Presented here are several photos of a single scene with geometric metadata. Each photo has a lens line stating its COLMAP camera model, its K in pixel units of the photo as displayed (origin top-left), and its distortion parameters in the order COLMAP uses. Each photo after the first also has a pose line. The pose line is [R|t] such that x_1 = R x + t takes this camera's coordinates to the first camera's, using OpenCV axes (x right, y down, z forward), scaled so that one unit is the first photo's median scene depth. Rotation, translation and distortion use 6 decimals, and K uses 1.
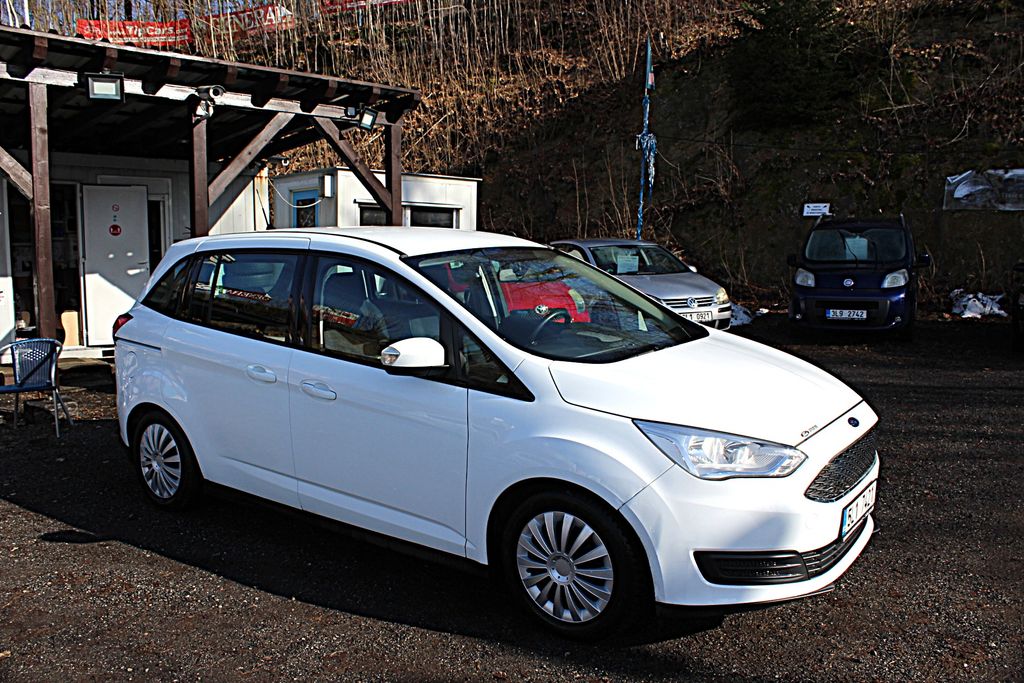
lens RADIAL K [[867.6, 0, 516.5], [0, 867.6, 339.5], [0, 0, 1]] dist [-0.178168, 0.165454]
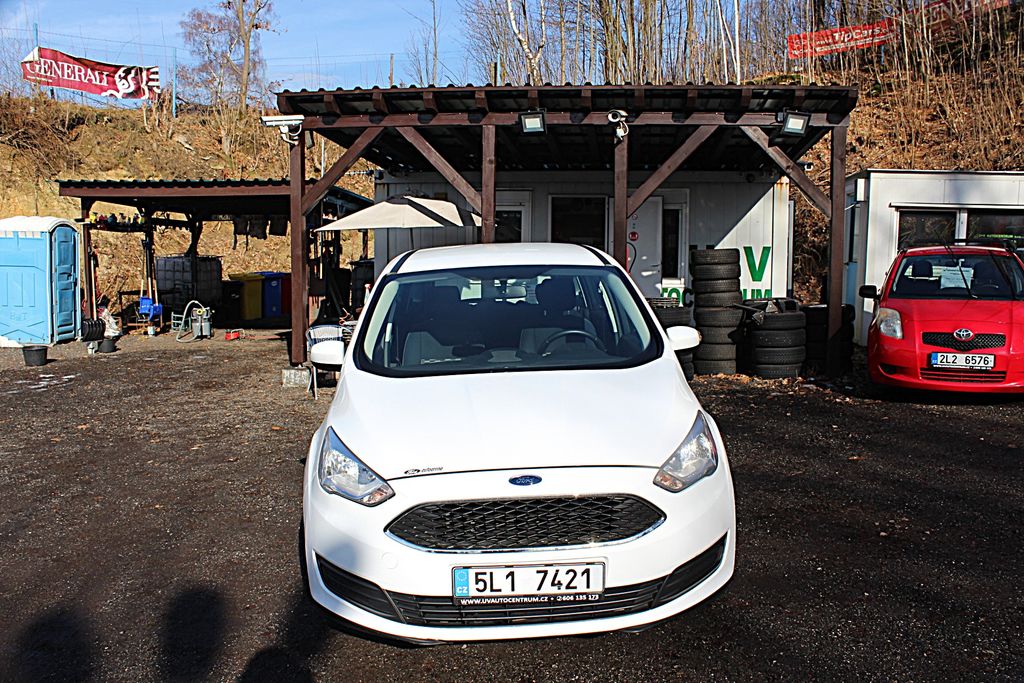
lens RADIAL K [[867.6, 0, 516.5], [0, 867.6, 339.5], [0, 0, 1]] dist [-0.178168, 0.165454]
pose [[0.633680, 0.078912, -0.769560, 0.237844], [-0.077370, 0.996261, 0.038450, -0.017026], [0.769717, 0.035176, 0.637416, 0.098314]]
